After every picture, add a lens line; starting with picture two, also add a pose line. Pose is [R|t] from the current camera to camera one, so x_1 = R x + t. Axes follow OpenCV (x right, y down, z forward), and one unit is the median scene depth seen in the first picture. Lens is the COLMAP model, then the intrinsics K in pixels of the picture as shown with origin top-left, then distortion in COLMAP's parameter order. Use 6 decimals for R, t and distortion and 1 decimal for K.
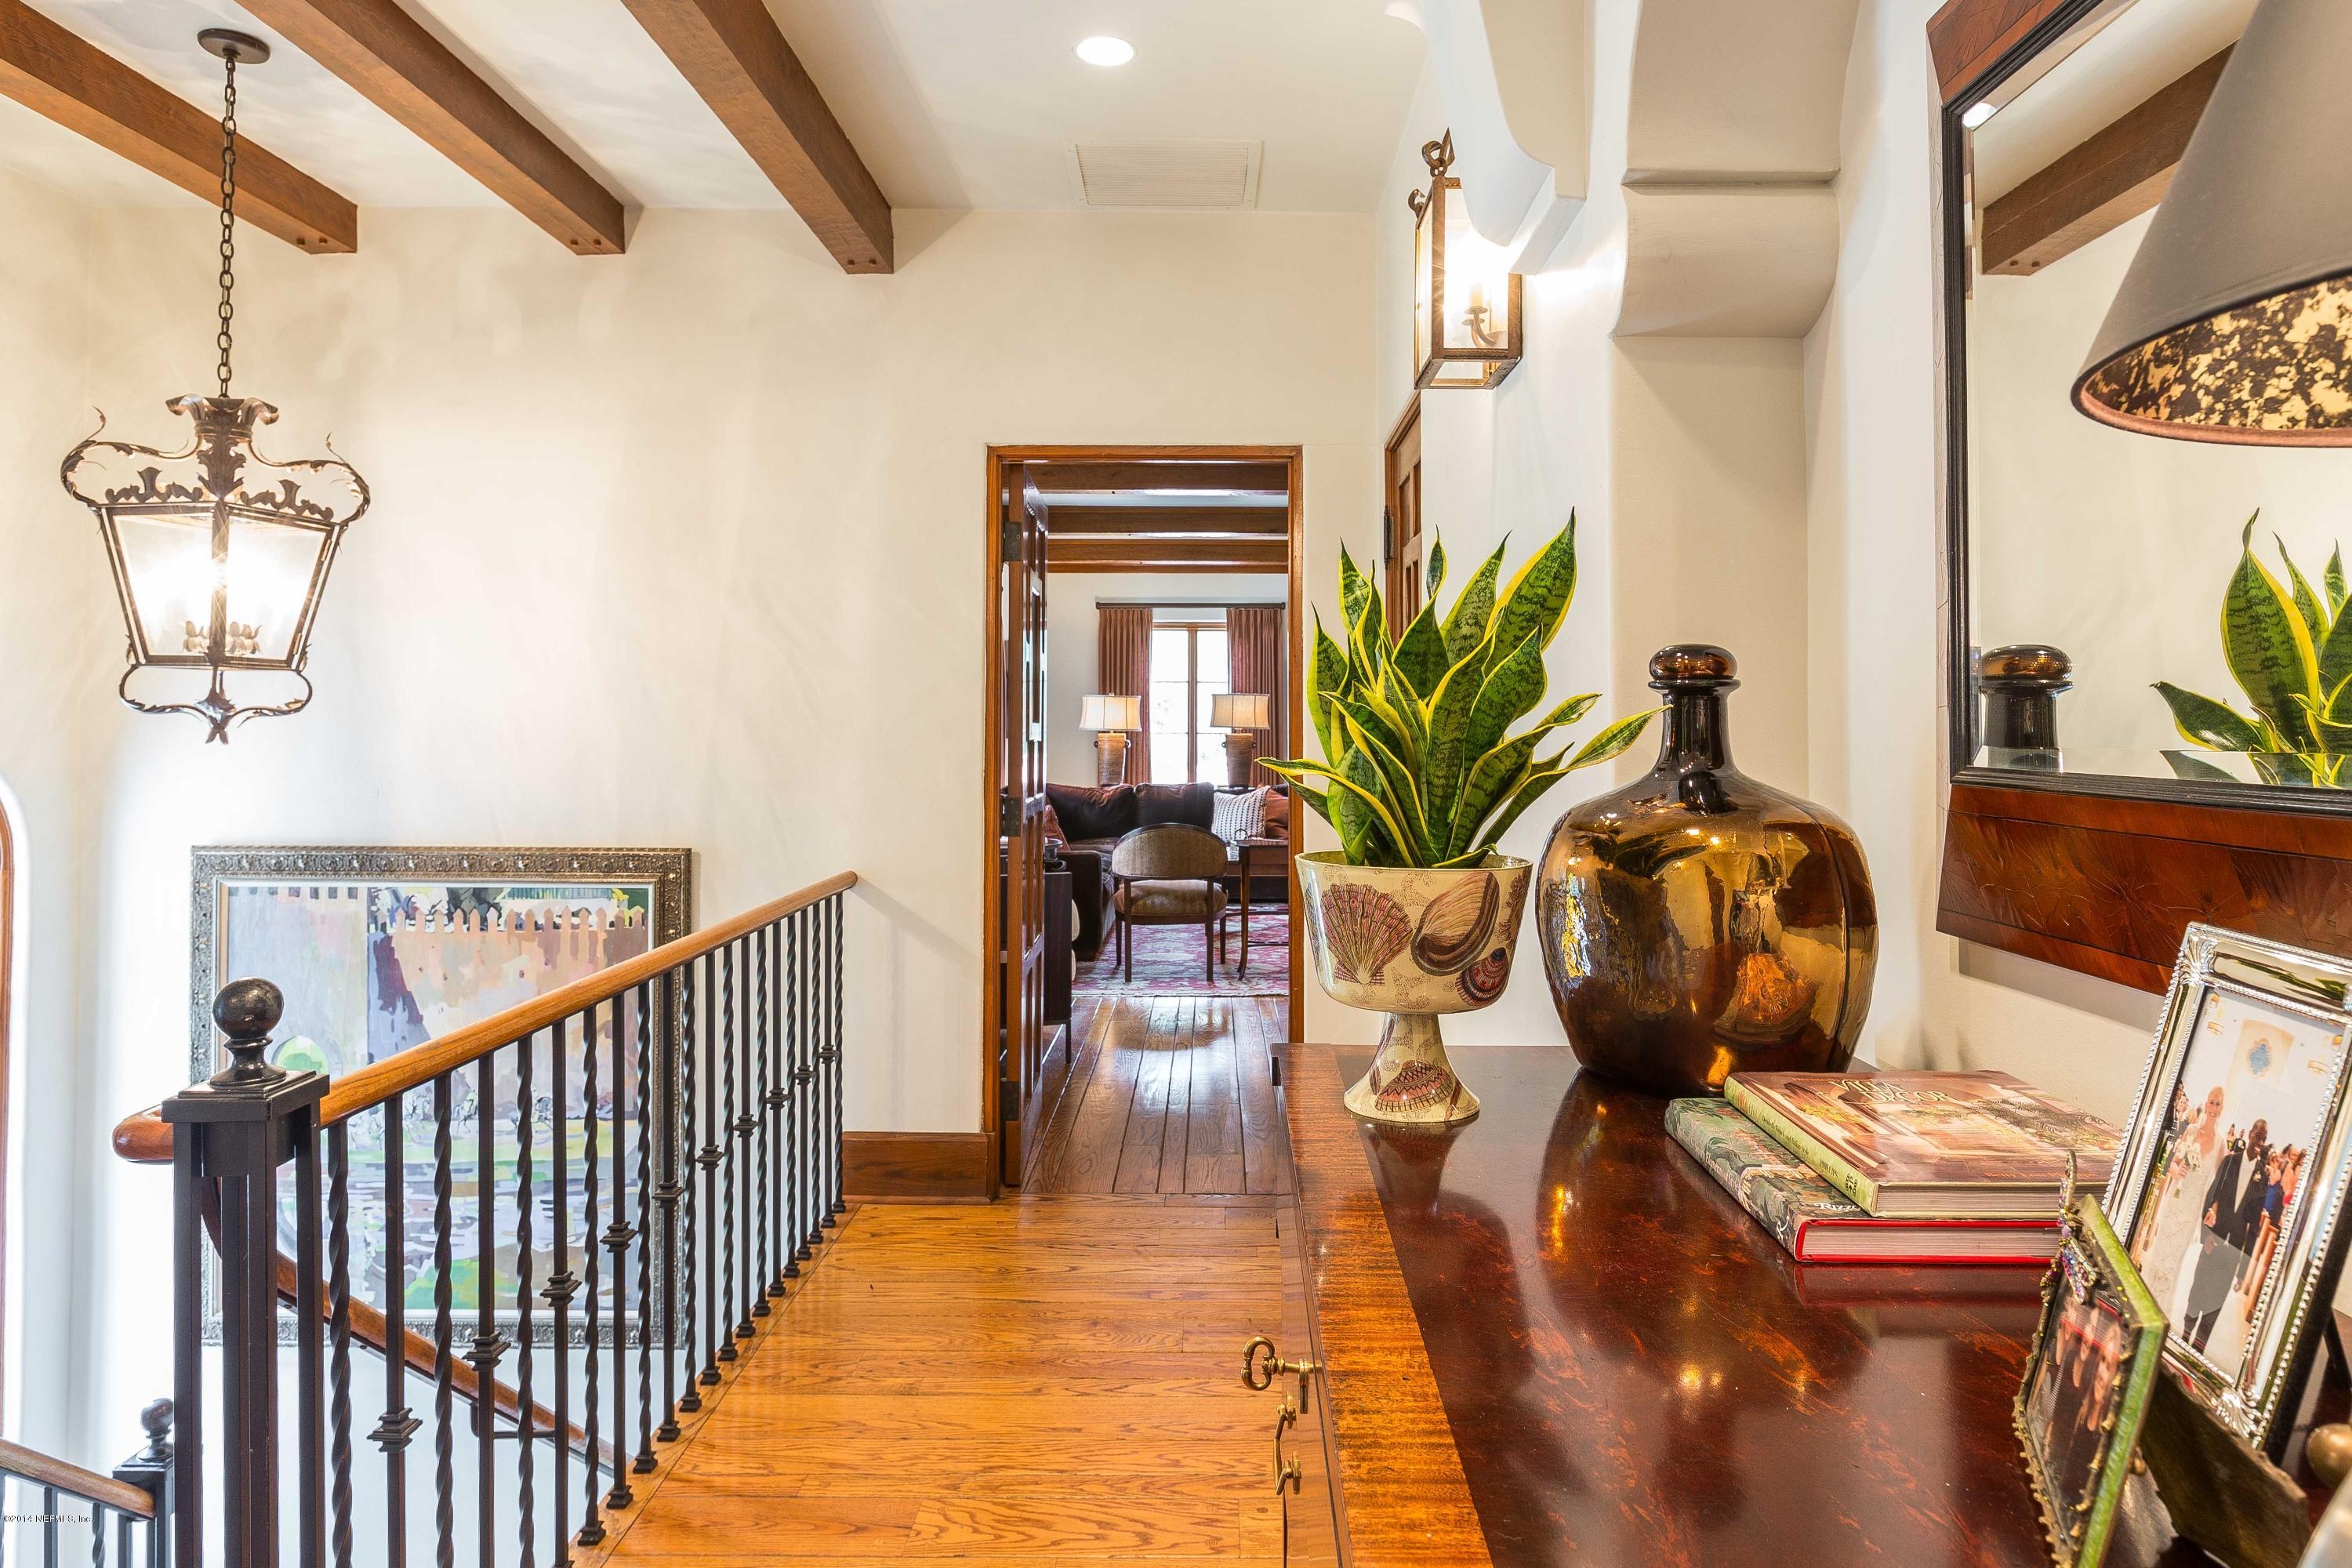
lens RADIAL K [[1461.9, 0, 1187.3], [0, 1461.9, 700.6], [0, 0, 1]] dist [-0.002421, -0.005296]
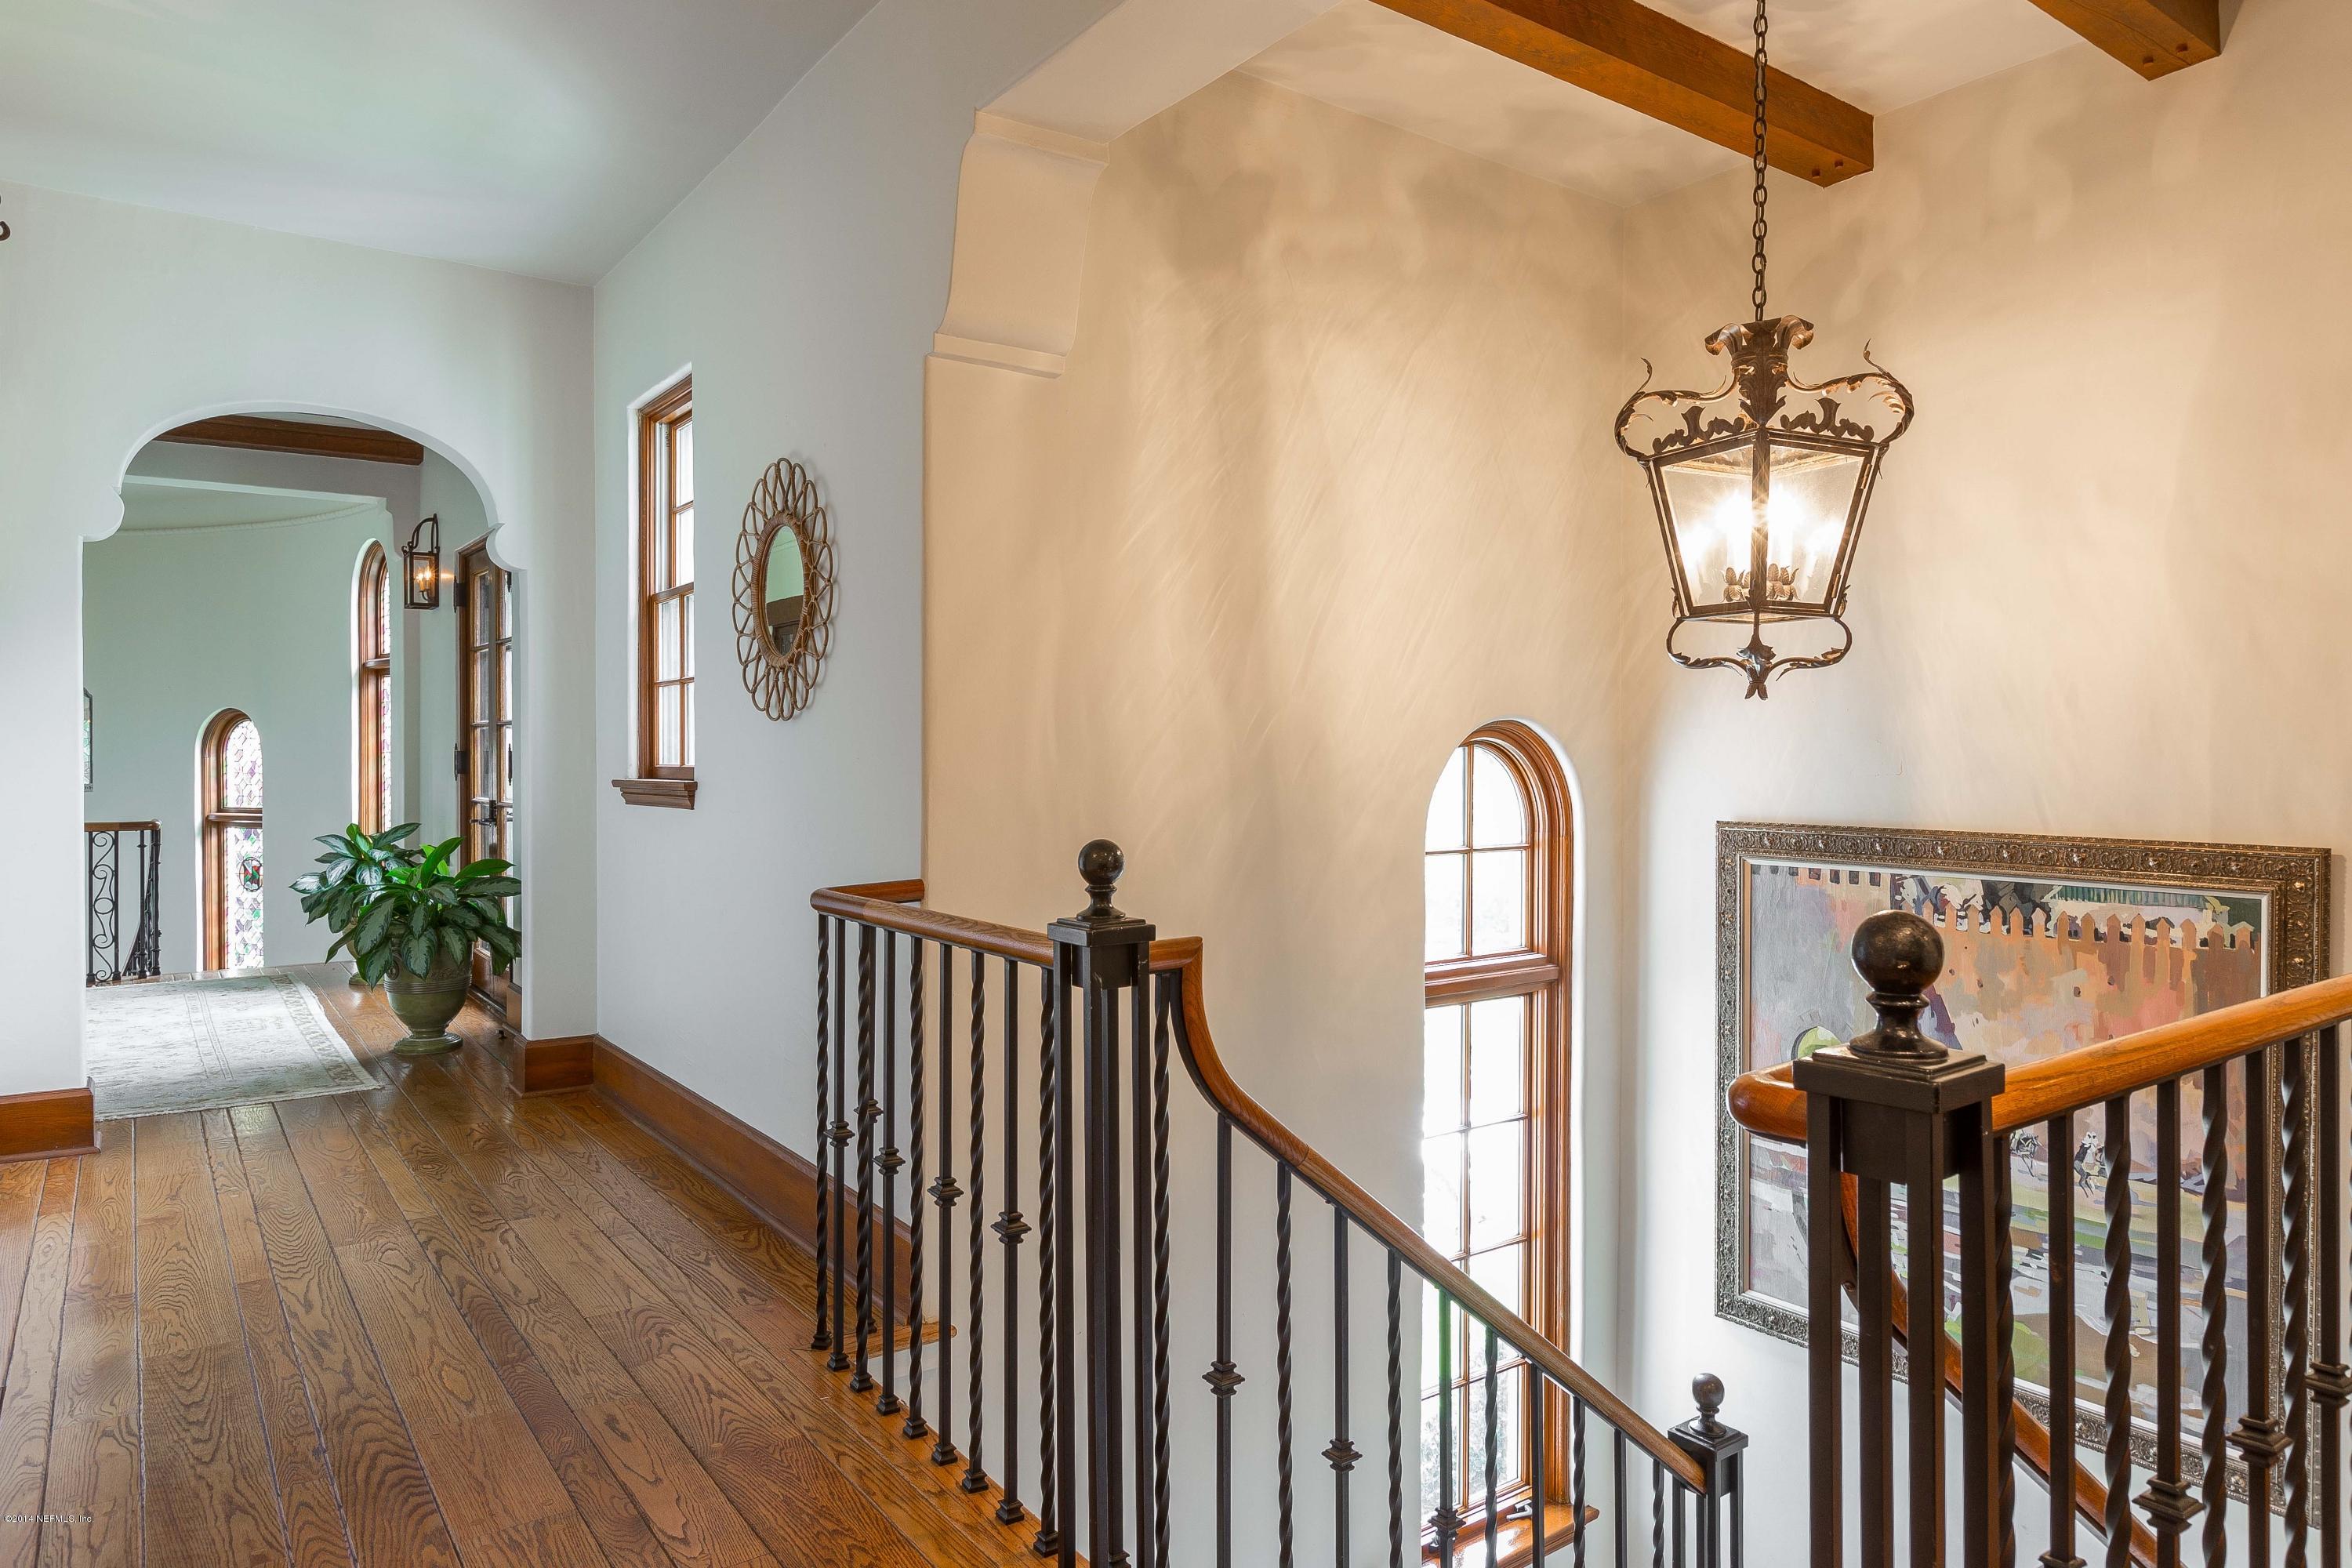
lens RADIAL K [[1461.9, 0, 1187.3], [0, 1461.9, 700.6], [0, 0, 1]] dist [-0.002421, -0.005296]
pose [[0.603256, -0.024395, -0.797175, -0.134015], [0.011741, 0.999695, -0.021708, 0.047465], [0.797461, 0.003736, 0.603359, 0.135986]]
